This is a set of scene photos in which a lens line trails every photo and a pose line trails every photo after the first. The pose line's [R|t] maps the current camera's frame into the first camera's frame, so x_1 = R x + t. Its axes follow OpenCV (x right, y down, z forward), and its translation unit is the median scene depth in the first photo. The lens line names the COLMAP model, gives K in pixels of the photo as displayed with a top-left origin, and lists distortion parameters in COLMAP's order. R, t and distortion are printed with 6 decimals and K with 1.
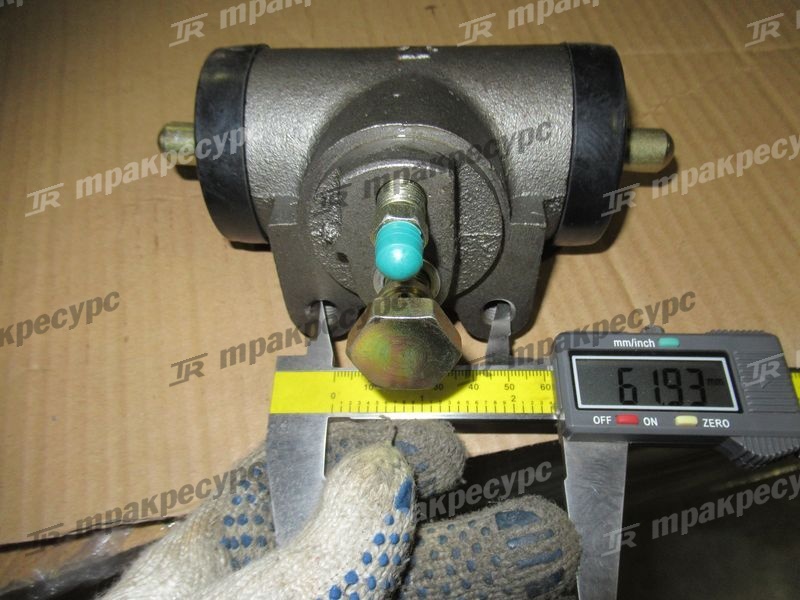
lens RADIAL K [[622.7, 0, 397.5], [0, 622.7, 294.6], [0, 0, 1]] dist [0.053882, -0.007648]
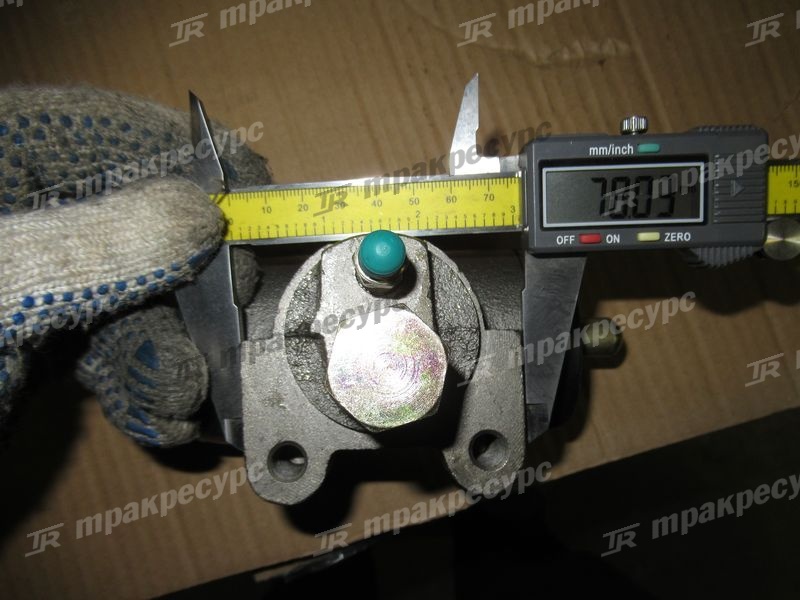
lens RADIAL K [[622.7, 0, 397.5], [0, 622.7, 294.6], [0, 0, 1]] dist [0.053882, -0.007648]
pose [[0.997625, -0.062753, 0.028412, 0.028733], [0.035574, 0.822533, 0.567603, -0.296439], [-0.058989, -0.565244, 0.822812, 0.155221]]
